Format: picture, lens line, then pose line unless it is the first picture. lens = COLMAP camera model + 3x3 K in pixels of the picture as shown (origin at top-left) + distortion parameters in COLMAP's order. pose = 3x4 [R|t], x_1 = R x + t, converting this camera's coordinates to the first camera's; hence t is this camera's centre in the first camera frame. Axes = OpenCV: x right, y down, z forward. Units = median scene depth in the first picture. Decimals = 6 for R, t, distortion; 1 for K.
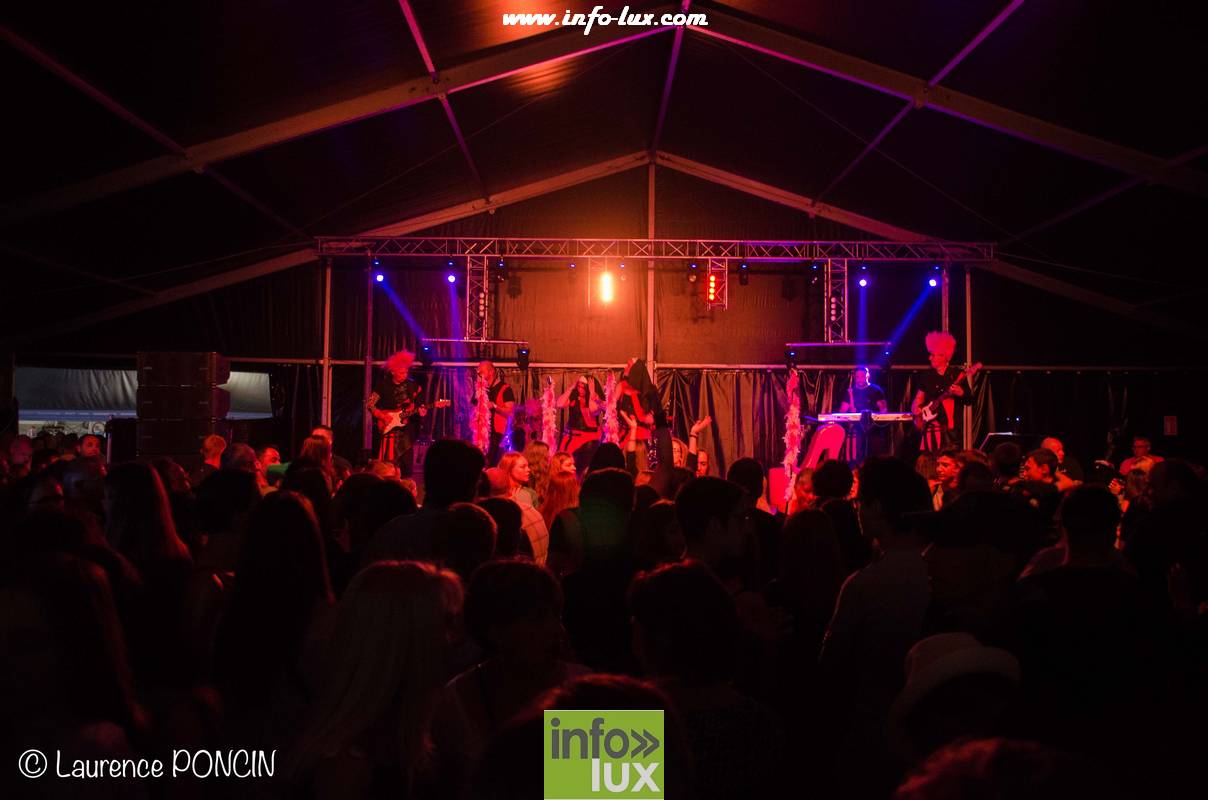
lens RADIAL K [[917.5, 0, 603.4], [0, 917.5, 439.3], [0, 0, 1]] dist [-0.053971, 0.001549]
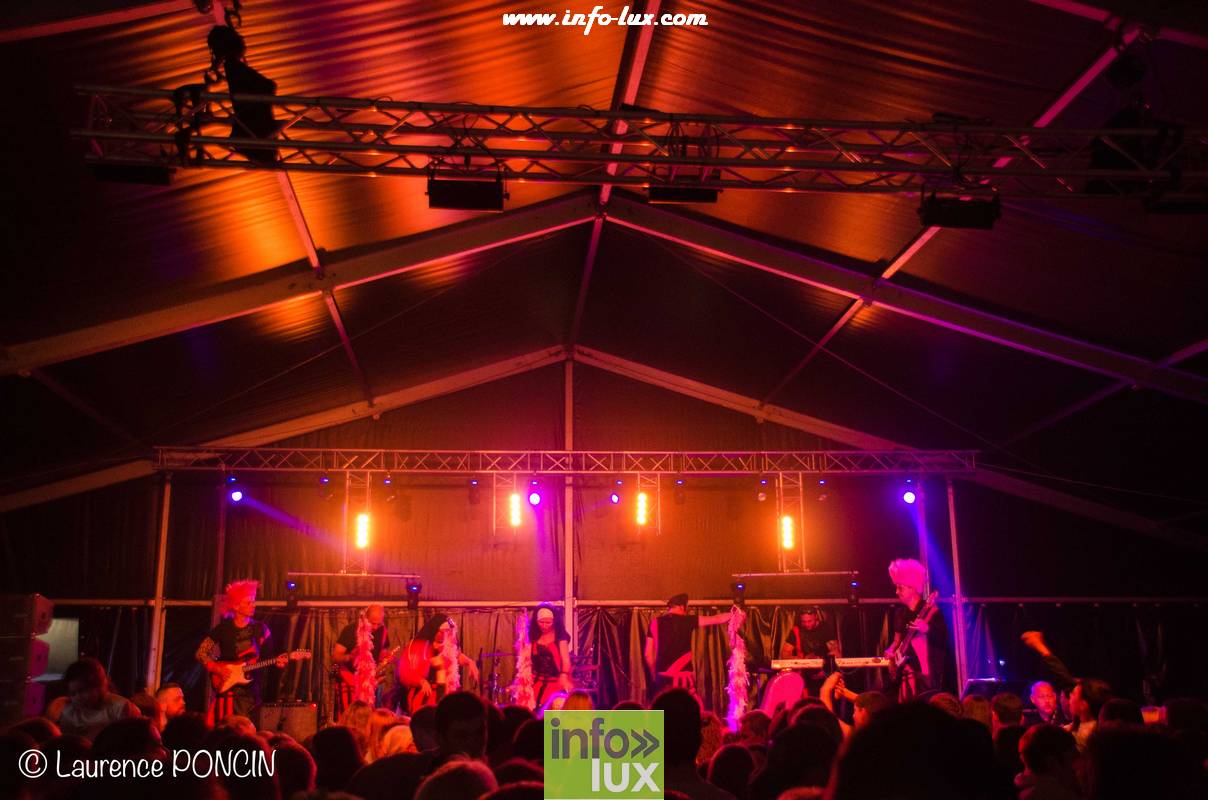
lens RADIAL K [[1291.0, 0, 604.0], [0, 1291.0, 400.0], [0, 0, 1]] dist [-0.033919, 0.365044]
pose [[0.997190, 0.000544, 0.074914, -0.004027], [0.016805, 0.972867, -0.230753, 0.009346], [-0.073007, 0.231364, 0.970124, -0.155732]]
